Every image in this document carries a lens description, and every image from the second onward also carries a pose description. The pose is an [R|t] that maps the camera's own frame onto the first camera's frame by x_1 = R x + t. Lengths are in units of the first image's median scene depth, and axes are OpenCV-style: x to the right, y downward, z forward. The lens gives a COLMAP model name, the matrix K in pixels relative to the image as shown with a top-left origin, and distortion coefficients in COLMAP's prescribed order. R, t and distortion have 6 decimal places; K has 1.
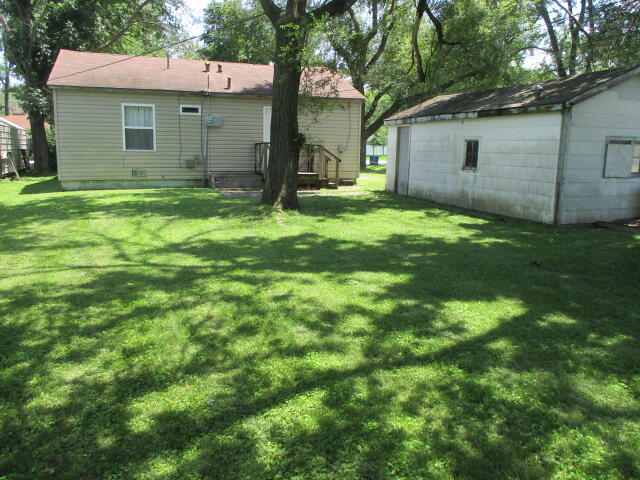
lens RADIAL K [[527.5, 0, 320.0], [0, 527.5, 240.0], [0, 0, 1]] dist [-0.016516, -0.008170]
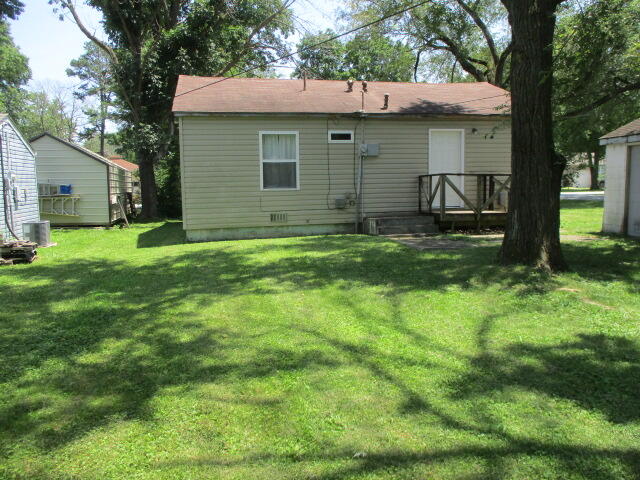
lens RADIAL K [[527.5, 0, 320.0], [0, 527.5, 240.0], [0, 0, 1]] dist [-0.016516, -0.008170]
pose [[0.990572, -0.020014, -0.135523, -0.171290], [0.010808, 0.997604, -0.068331, -0.037251], [0.136566, 0.066222, 0.988415, 0.218806]]
